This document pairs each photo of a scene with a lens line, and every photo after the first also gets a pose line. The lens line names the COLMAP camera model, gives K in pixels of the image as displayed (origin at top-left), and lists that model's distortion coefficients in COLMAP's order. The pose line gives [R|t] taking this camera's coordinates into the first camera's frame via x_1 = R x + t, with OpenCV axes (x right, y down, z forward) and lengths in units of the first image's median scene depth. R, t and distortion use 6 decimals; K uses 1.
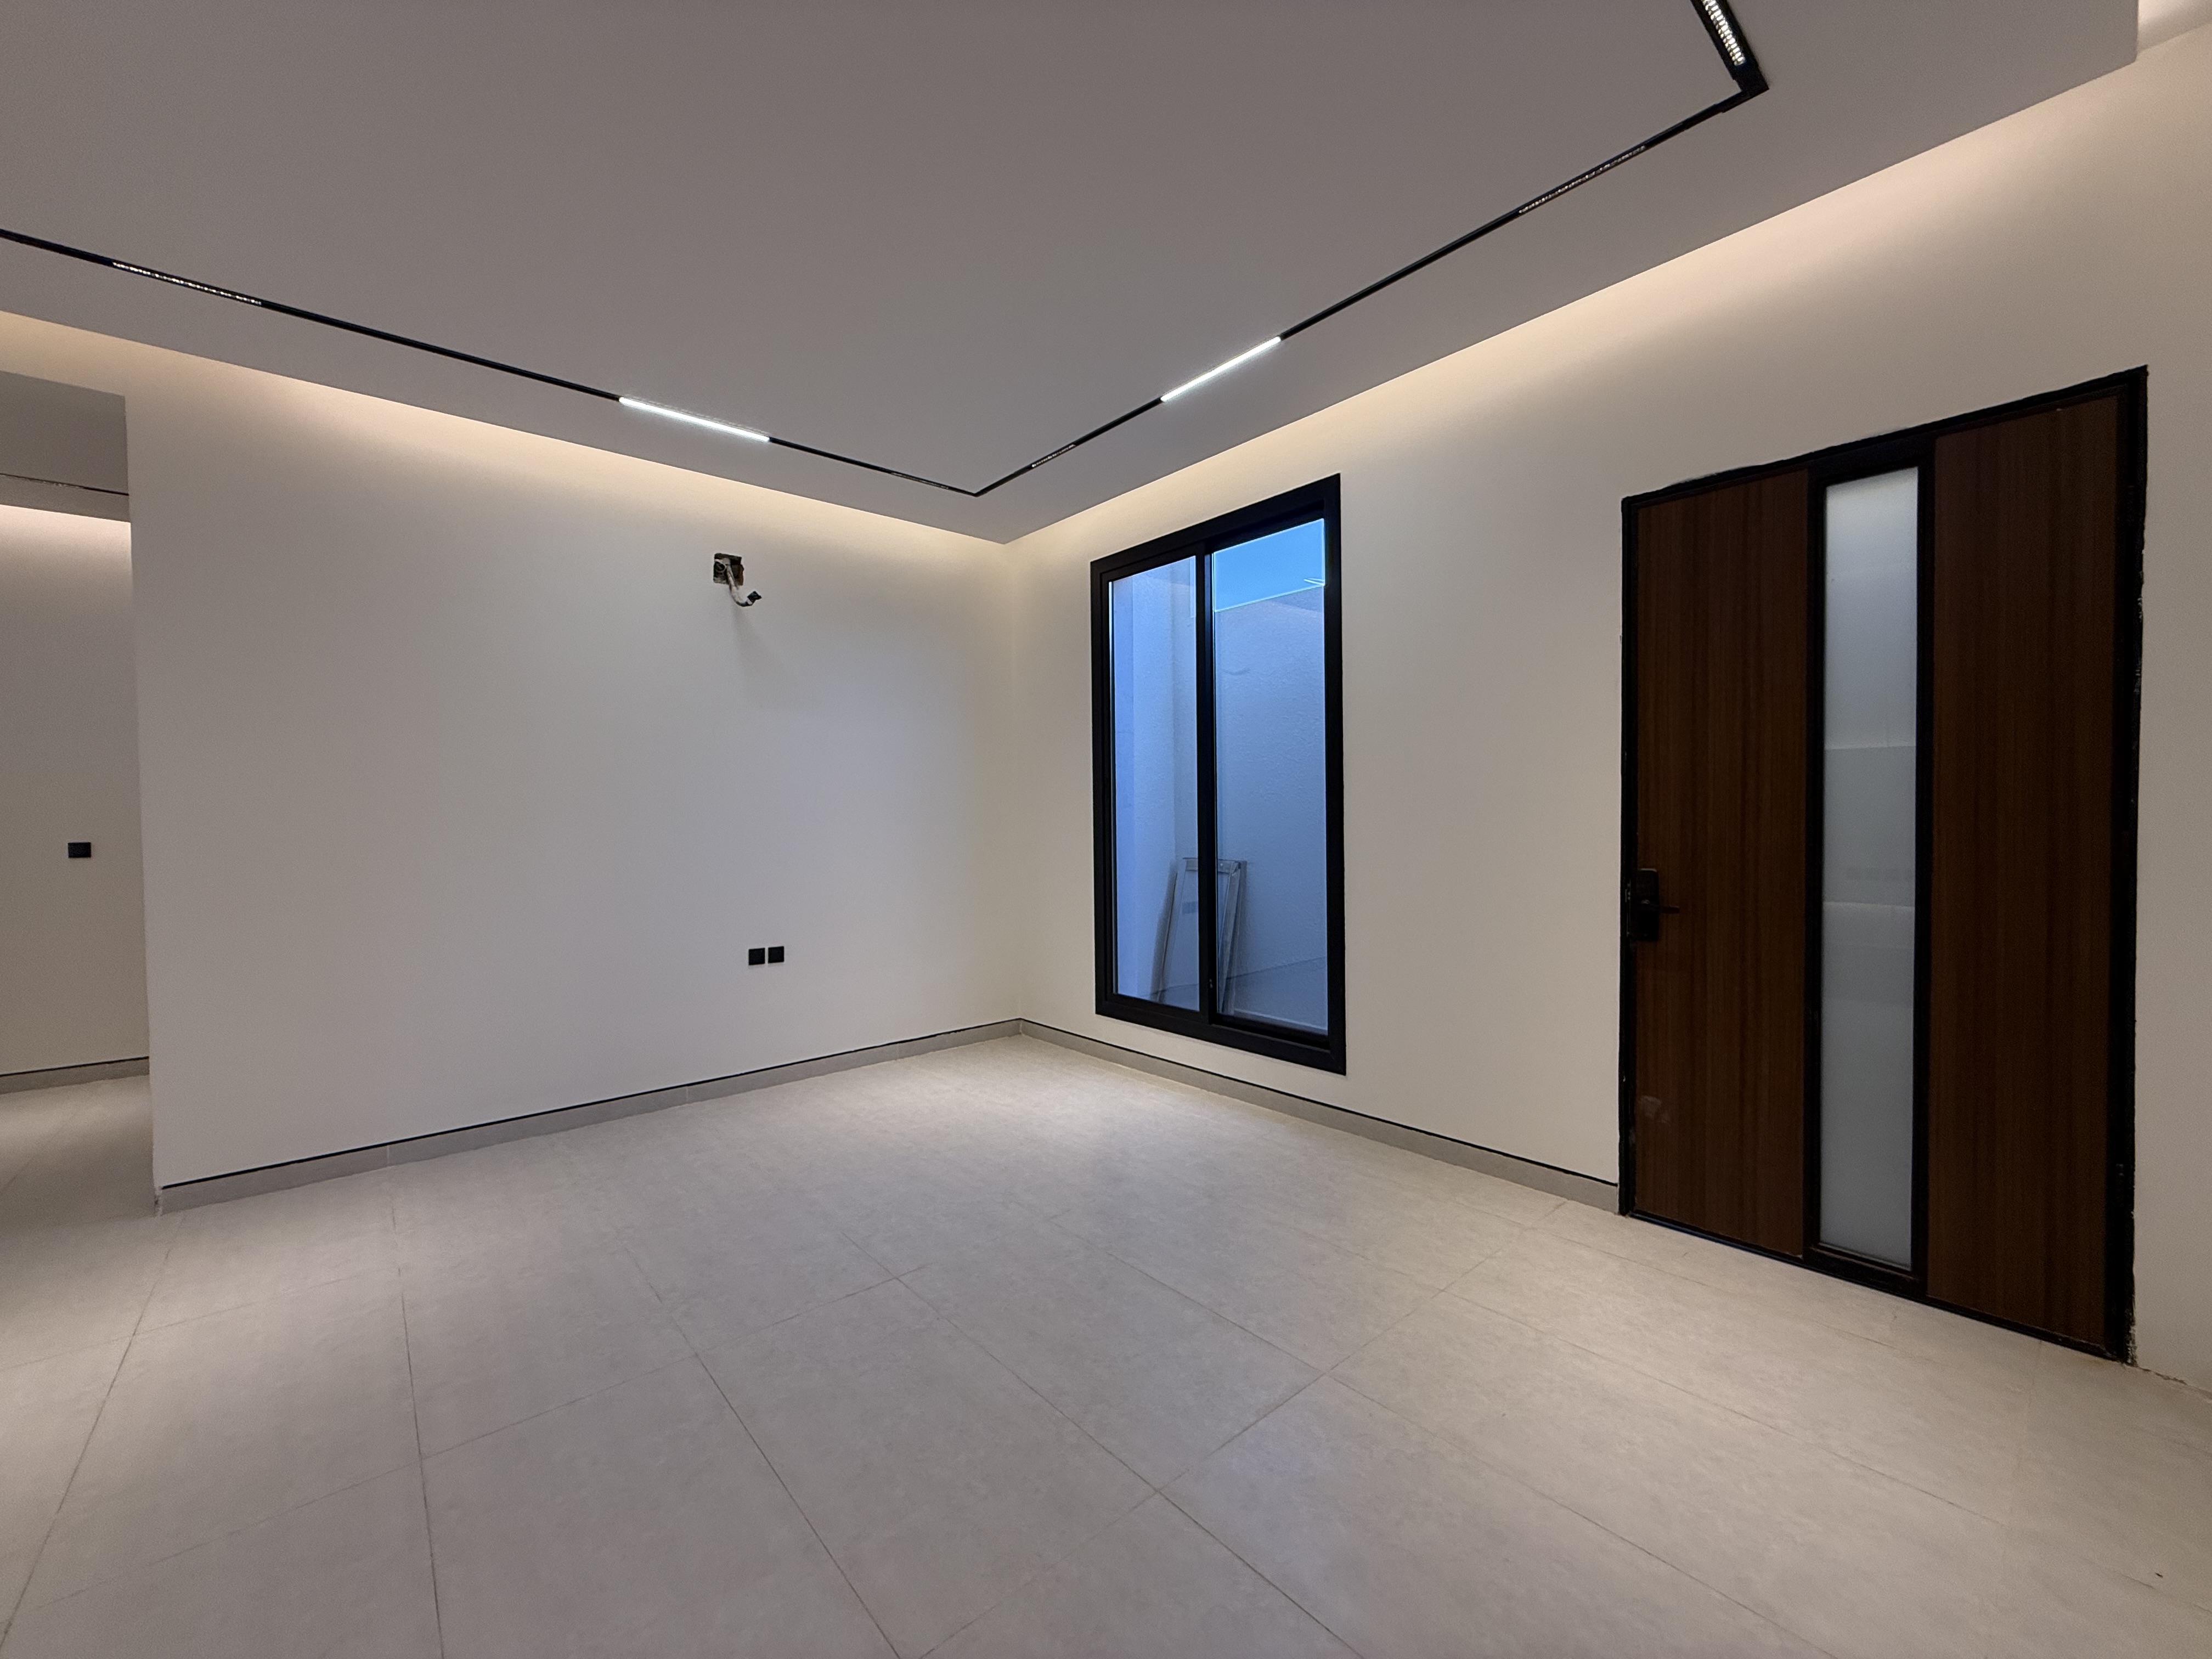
lens RADIAL K [[879.4, 0, 1101.9], [0, 879.4, 824.3], [0, 0, 1]] dist [-0.000451, 0.000047]
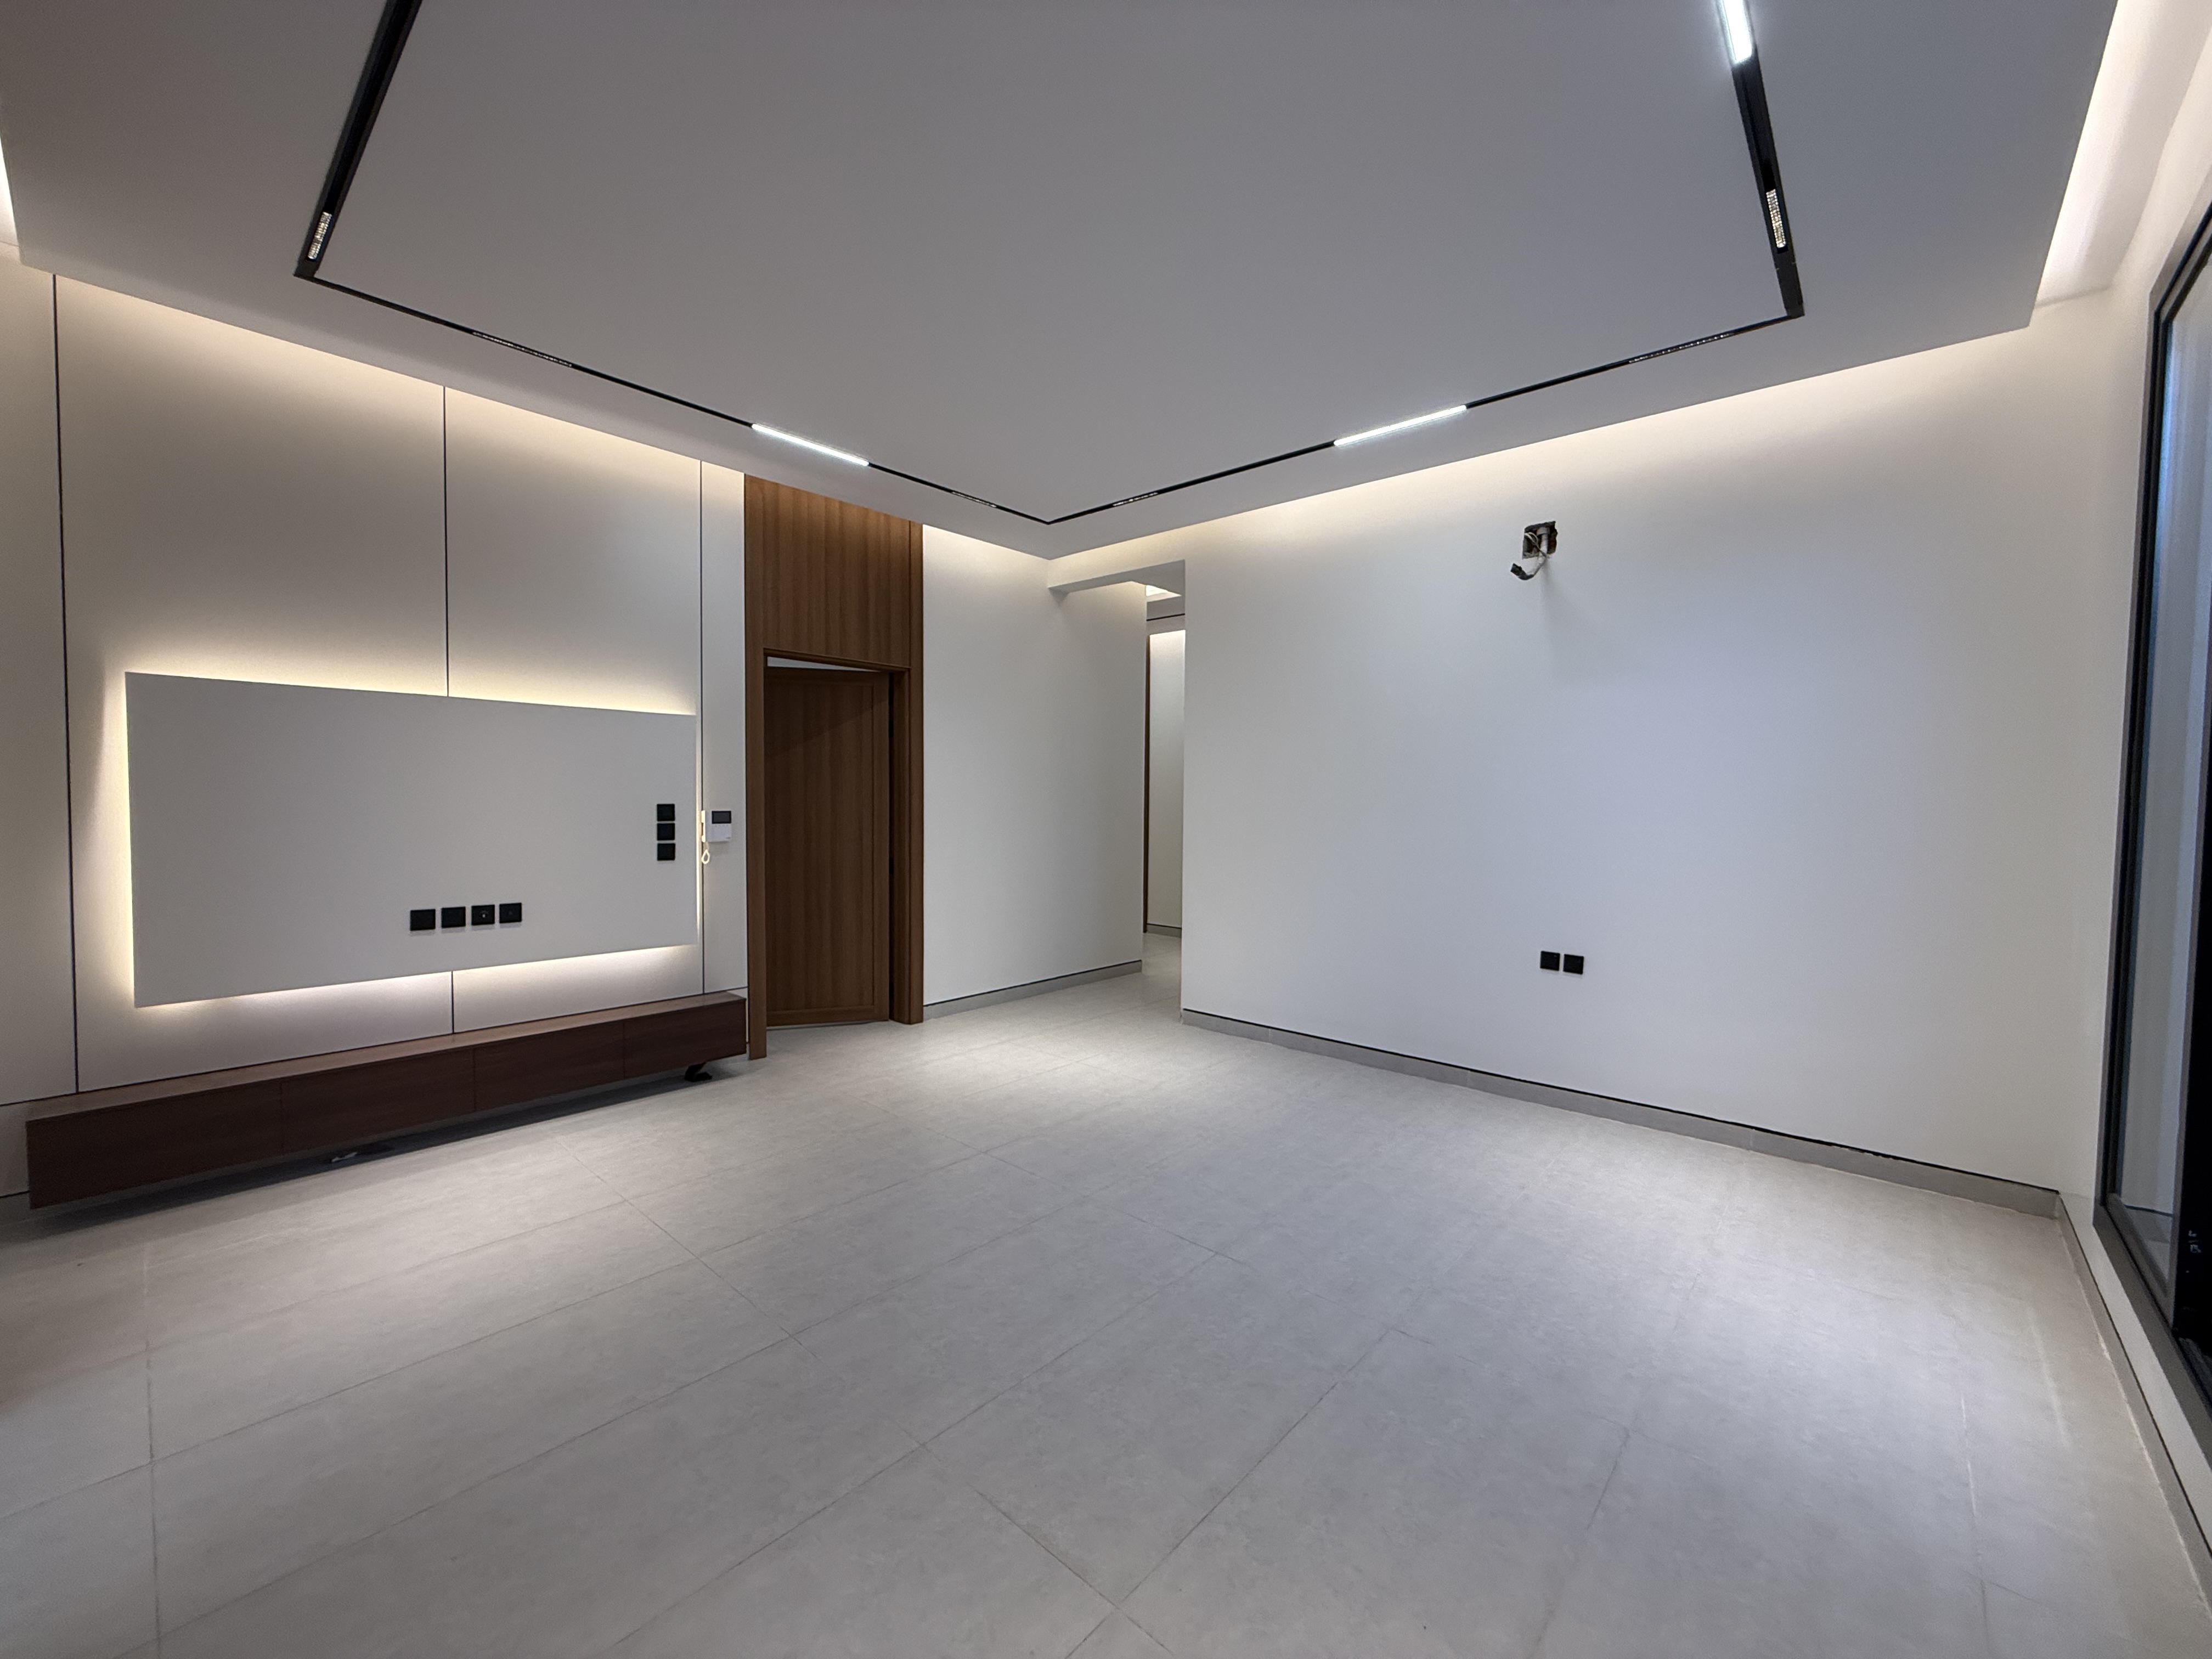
lens RADIAL K [[882.8, 0, 1106.0], [0, 882.8, 829.5], [0, 0, 1]] dist [-0.001023, -0.000098]
pose [[0.129768, 0.054211, -0.990061, 0.709370], [-0.021843, 0.998418, 0.051806, -0.035961], [0.991304, 0.014903, 0.130747, 0.675491]]
